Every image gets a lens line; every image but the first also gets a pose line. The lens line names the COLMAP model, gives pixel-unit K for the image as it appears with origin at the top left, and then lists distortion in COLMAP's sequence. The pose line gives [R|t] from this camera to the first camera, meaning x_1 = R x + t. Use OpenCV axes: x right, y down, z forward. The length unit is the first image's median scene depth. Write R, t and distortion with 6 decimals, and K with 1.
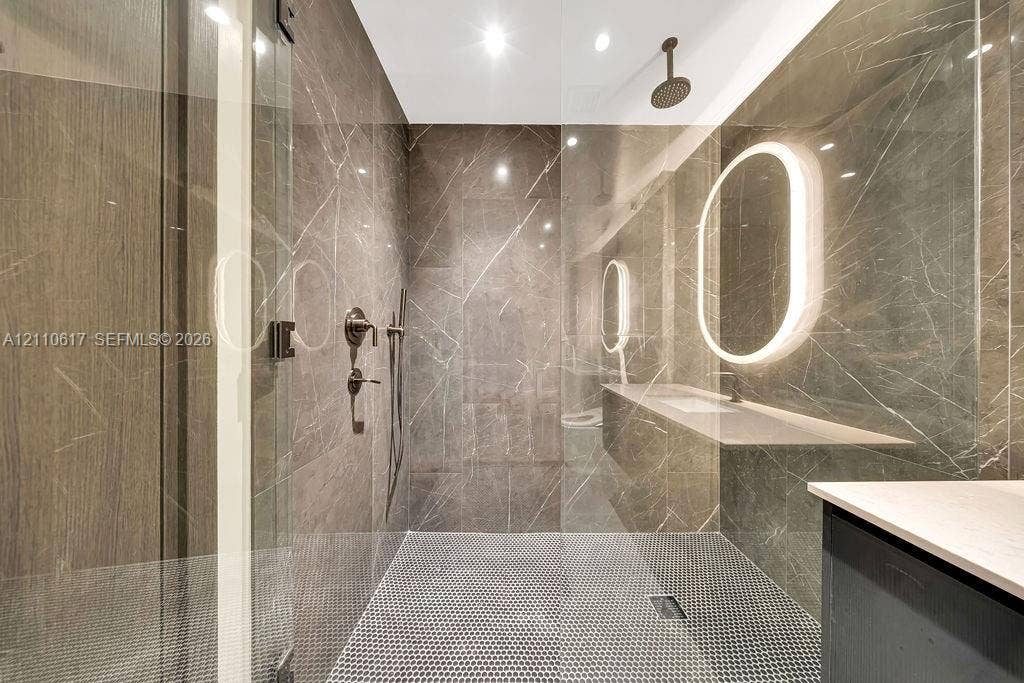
lens RADIAL K [[294.7, 0, 518.8], [0, 294.7, 340.1], [0, 0, 1]] dist [0.005440, -0.000123]
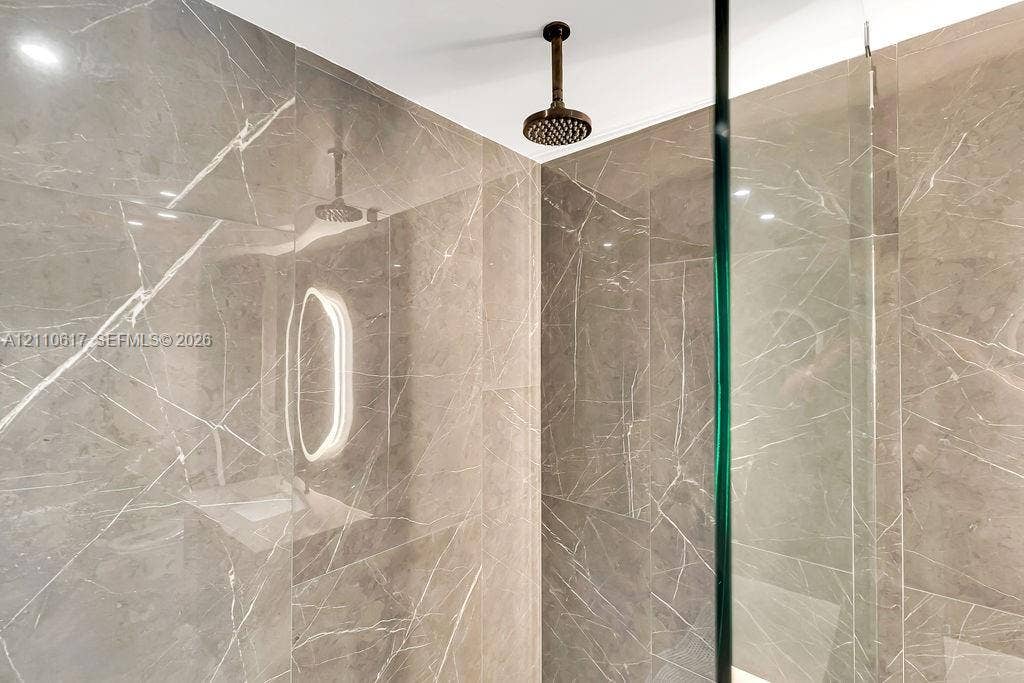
lens RADIAL K [[450.9, 0, 500.8], [0, 450.9, 342.7], [0, 0, 1]] dist [0.008110, -0.001561]
pose [[0.680948, 0.006188, 0.732306, -0.091241], [0.002203, 0.999942, -0.010498, -0.327412], [-0.732329, 0.008762, 0.680895, 0.398708]]
